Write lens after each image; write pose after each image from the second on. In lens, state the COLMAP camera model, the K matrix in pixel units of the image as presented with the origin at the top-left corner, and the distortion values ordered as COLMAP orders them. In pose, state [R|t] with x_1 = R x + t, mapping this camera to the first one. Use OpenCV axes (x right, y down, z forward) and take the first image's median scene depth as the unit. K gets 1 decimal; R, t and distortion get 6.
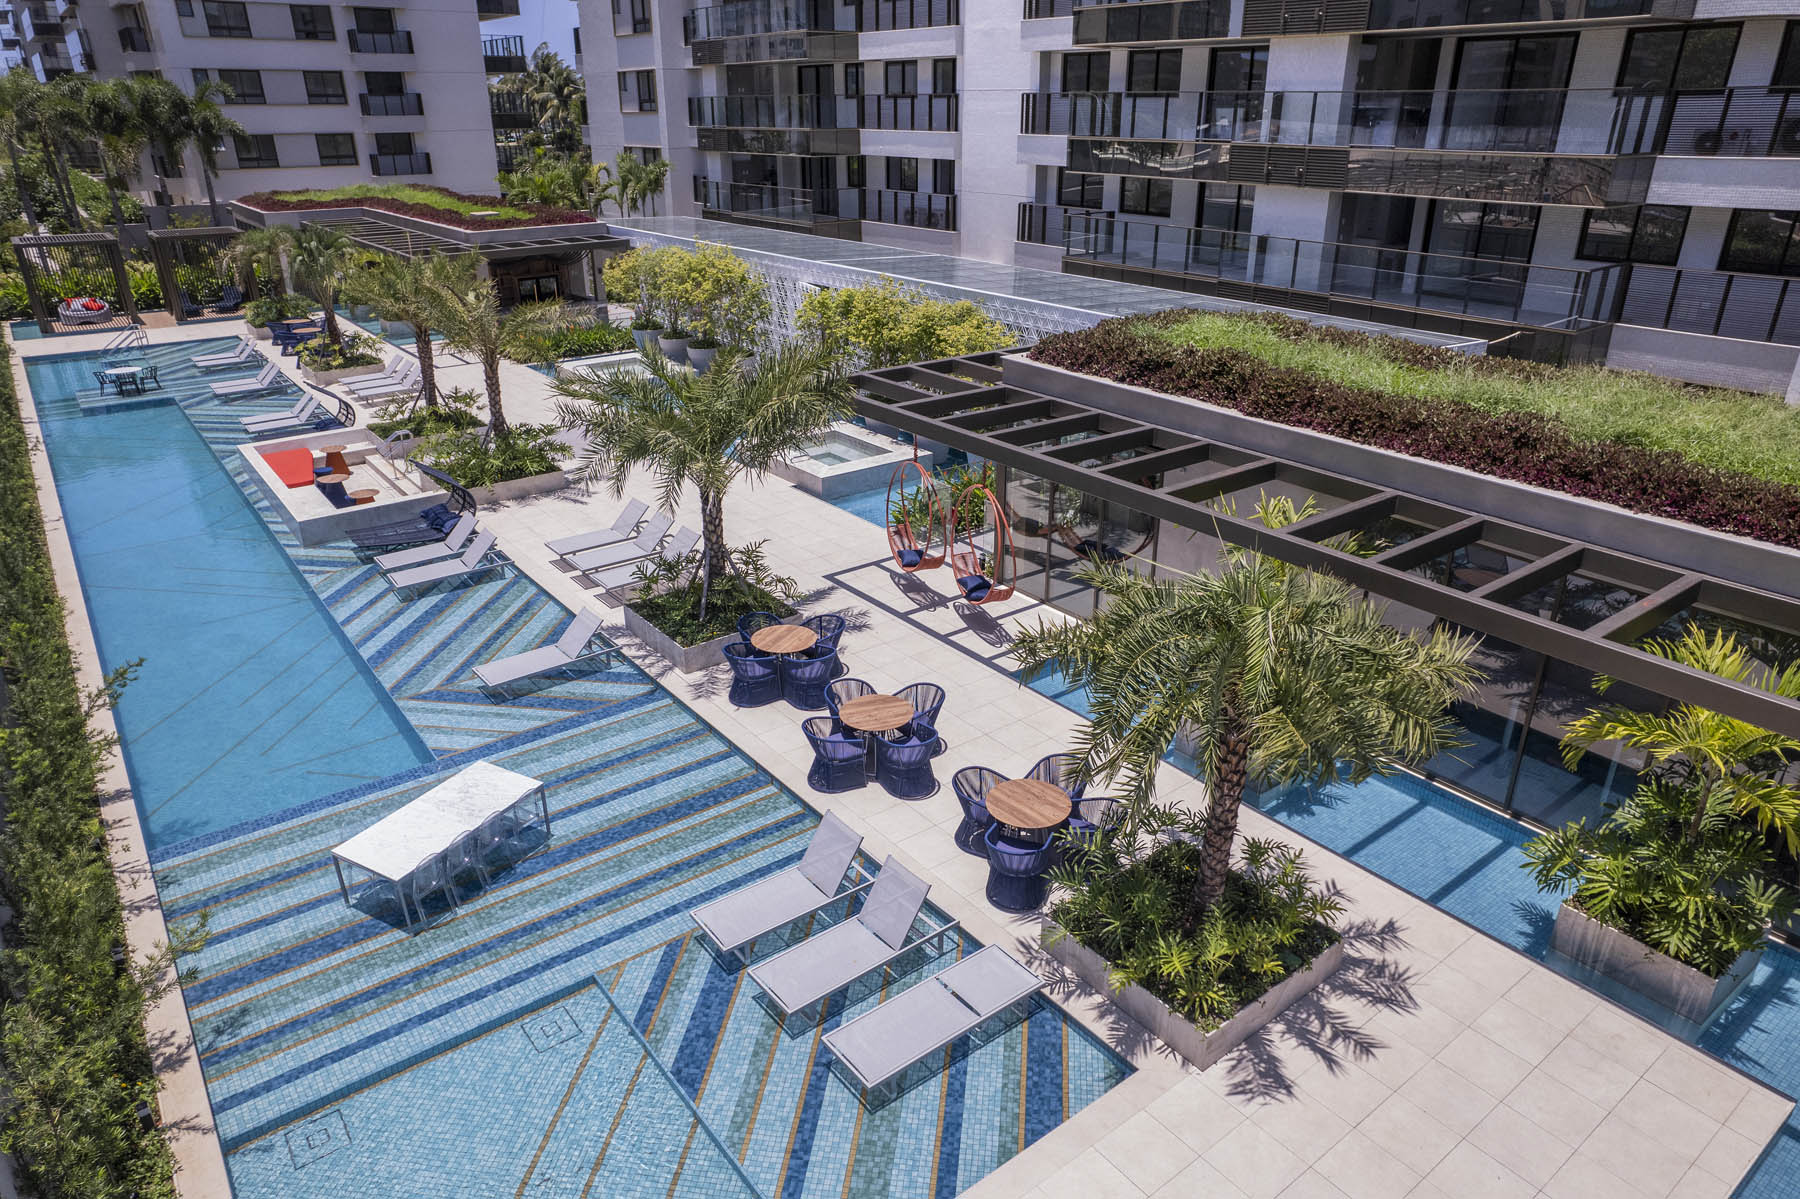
lens RADIAL K [[1149.4, 0, 905.3], [0, 1149.4, 604.3], [0, 0, 1]] dist [-0.077928, 0.073181]
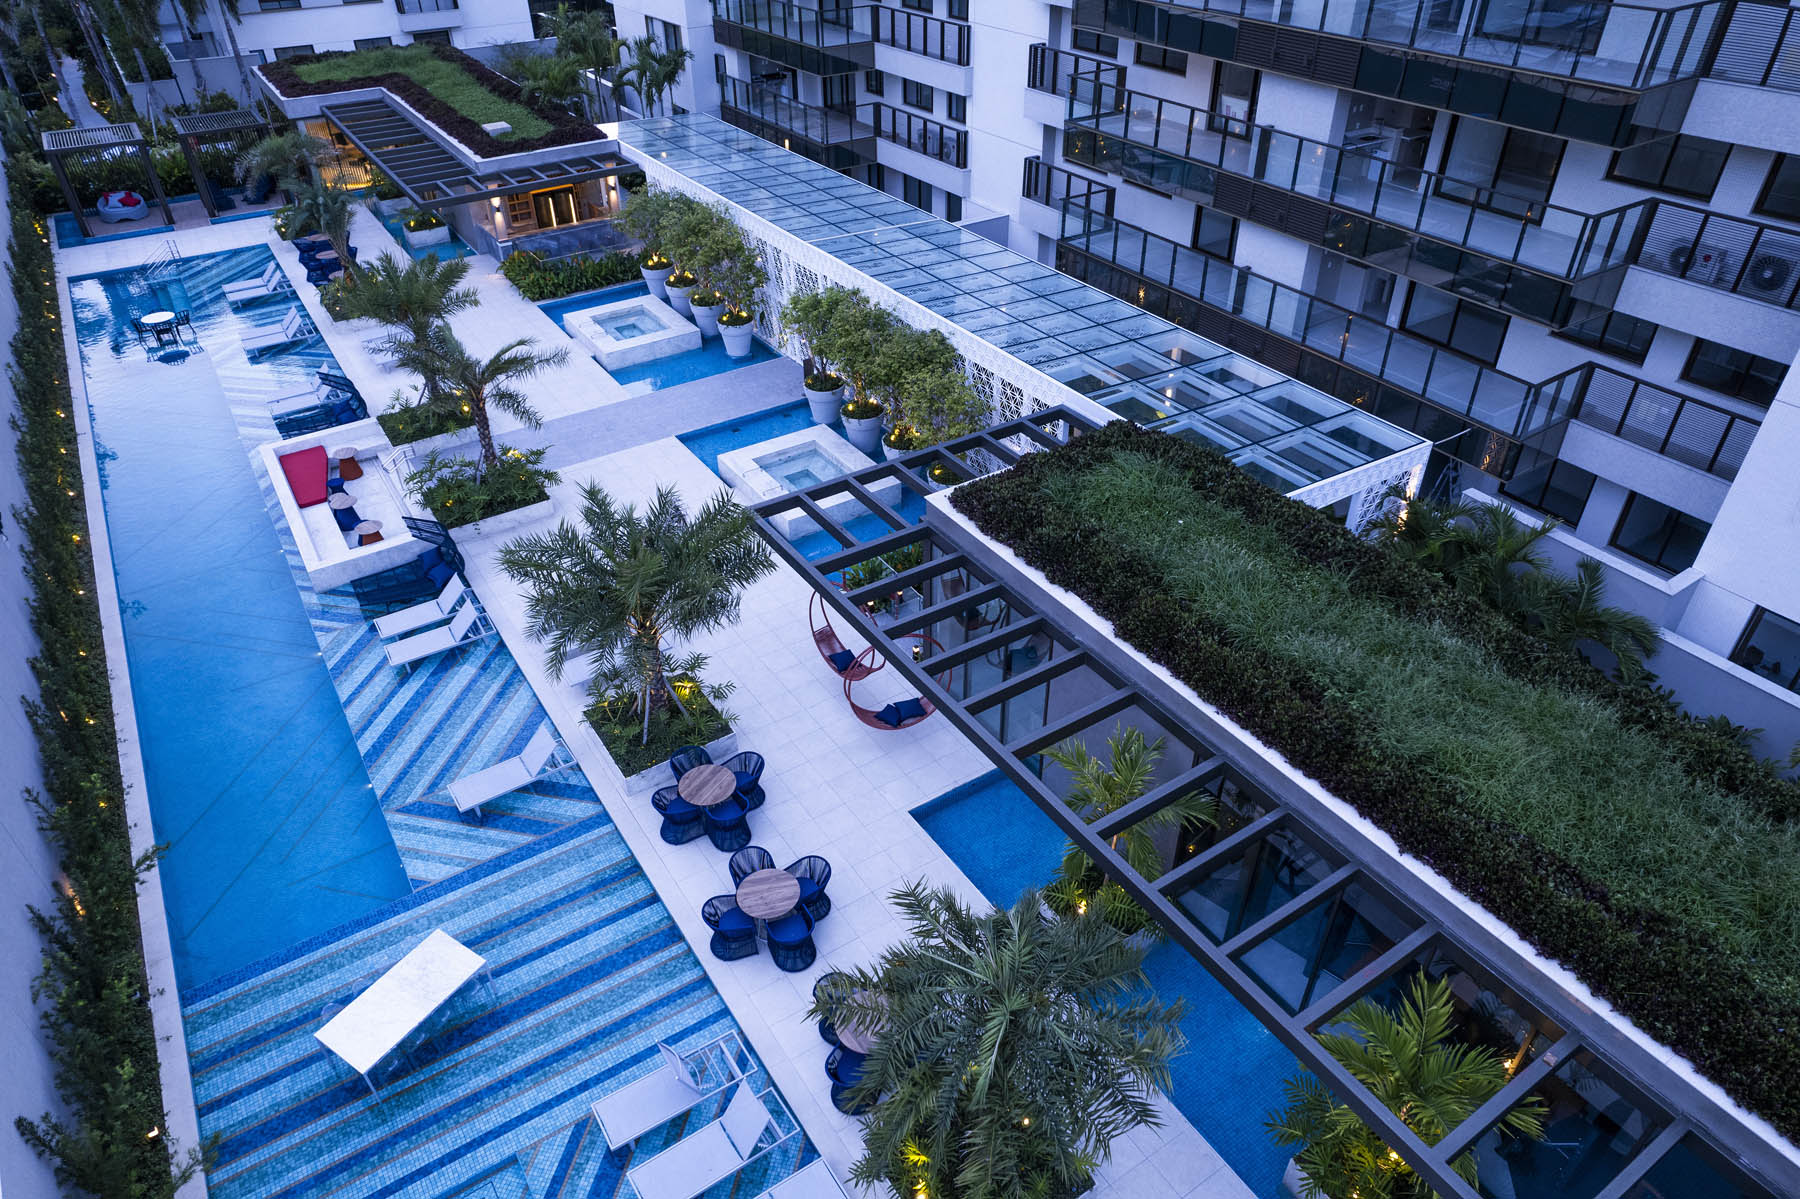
lens RADIAL K [[1149.4, 0, 905.3], [0, 1149.4, 604.3], [0, 0, 1]] dist [-0.077928, 0.073181]
pose [[0.997316, 0.039745, -0.061495, 0.149232], [-0.025829, 0.976832, 0.212443, -0.382617], [0.068514, -0.210285, 0.975237, -0.059026]]
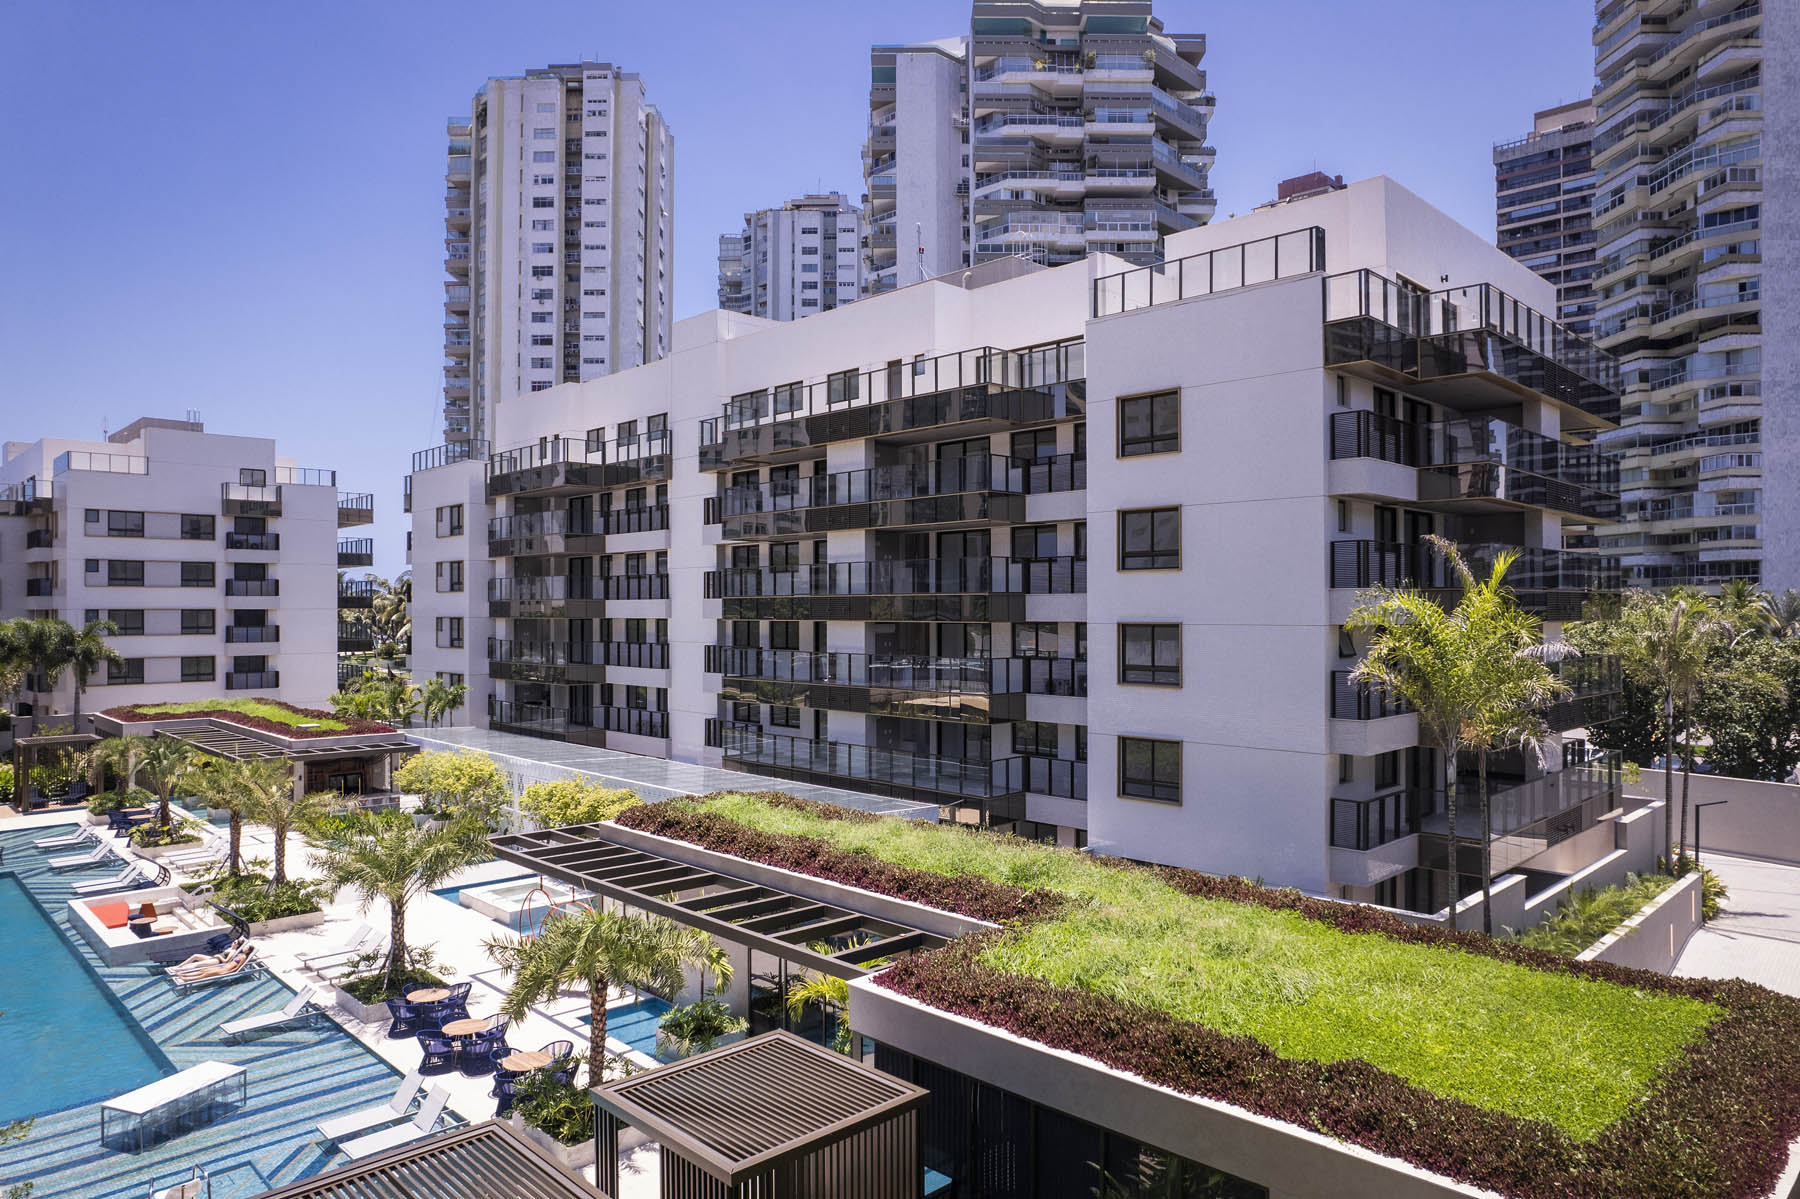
lens RADIAL K [[1149.4, 0, 905.3], [0, 1149.4, 604.3], [0, 0, 1]] dist [-0.077928, 0.073181]
pose [[0.992776, 0.001025, 0.119980, 0.357061], [0.048026, 0.912970, -0.405191, 0.198304], [-0.109954, 0.408026, 0.906325, -0.714884]]
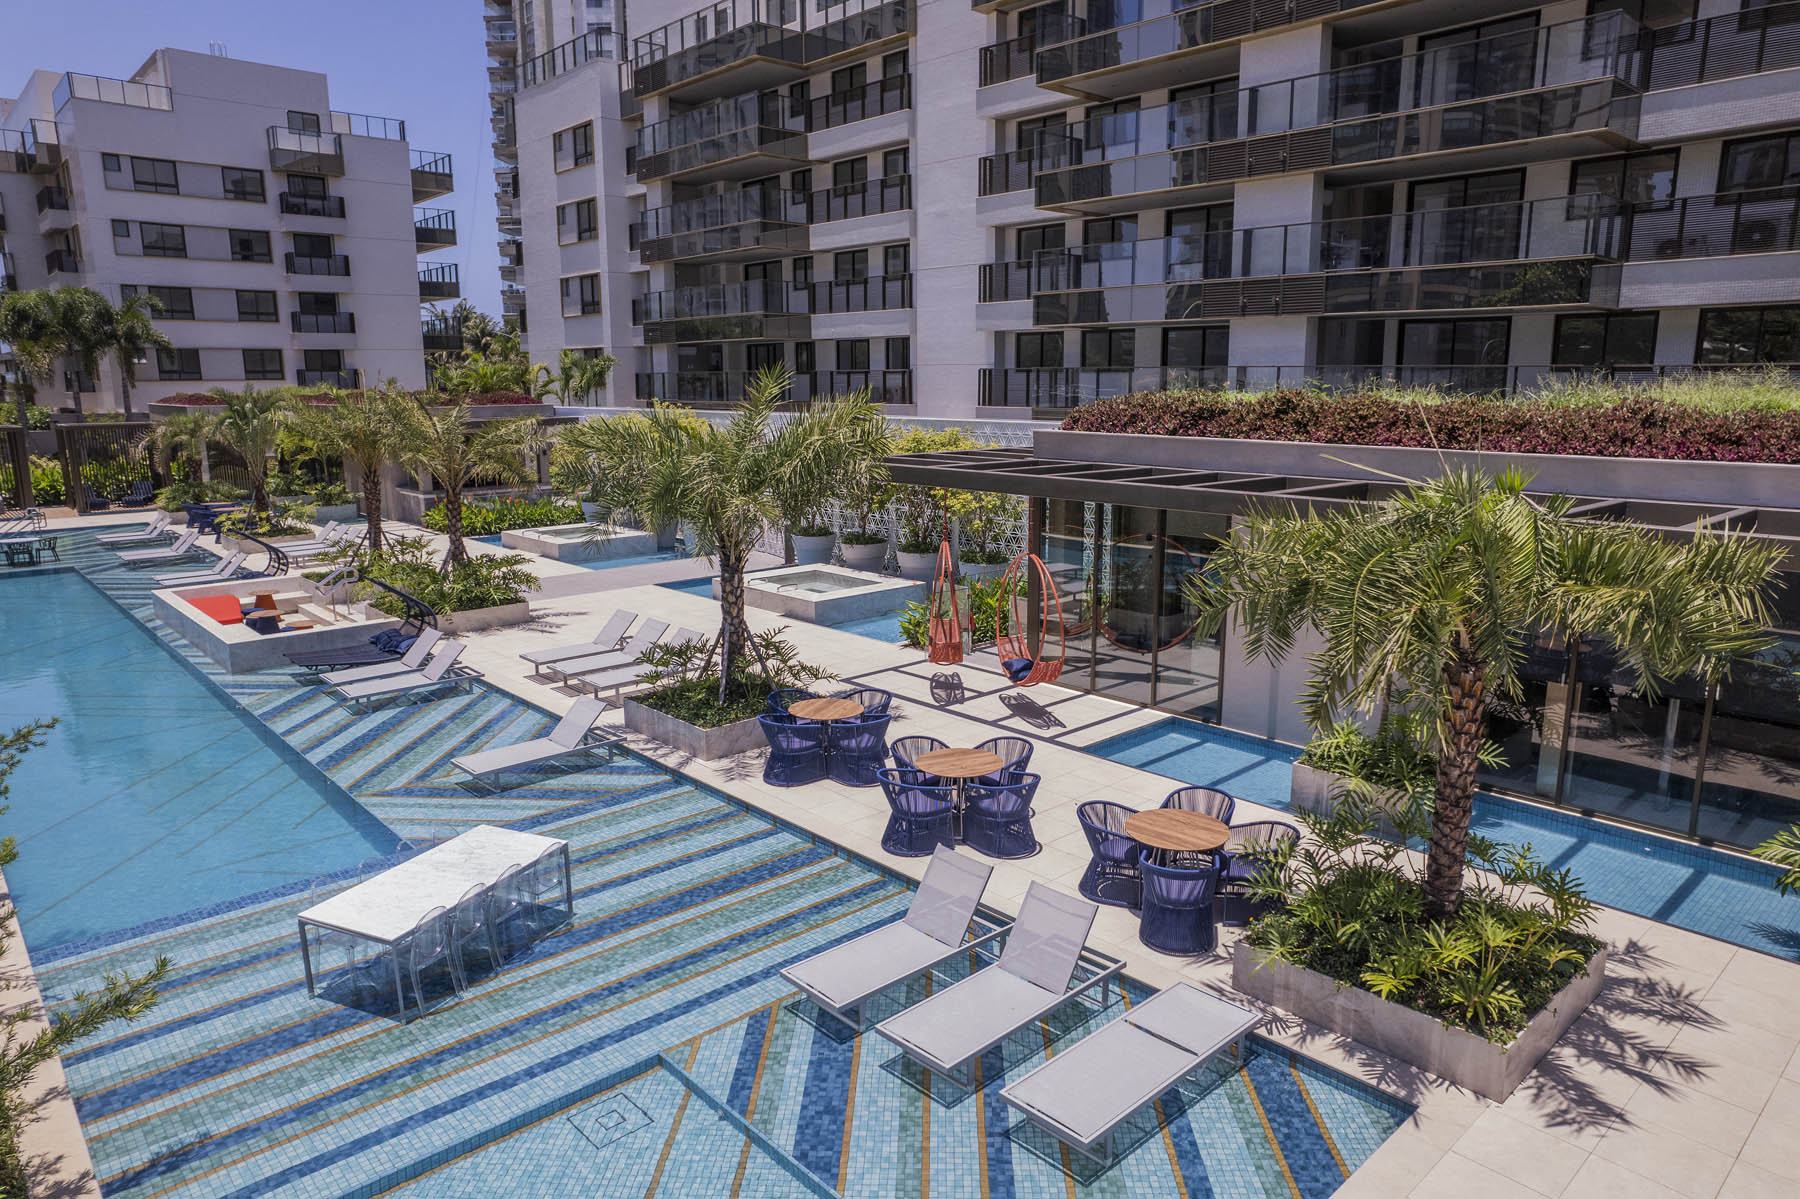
lens RADIAL K [[1149.4, 0, 905.3], [0, 1149.4, 604.3], [0, 0, 1]] dist [-0.077928, 0.073181]
pose [[0.996104, -0.019422, 0.086019, -0.115724], [0.037674, 0.975671, -0.215977, 0.138295], [-0.079731, 0.218376, 0.972602, 0.131968]]
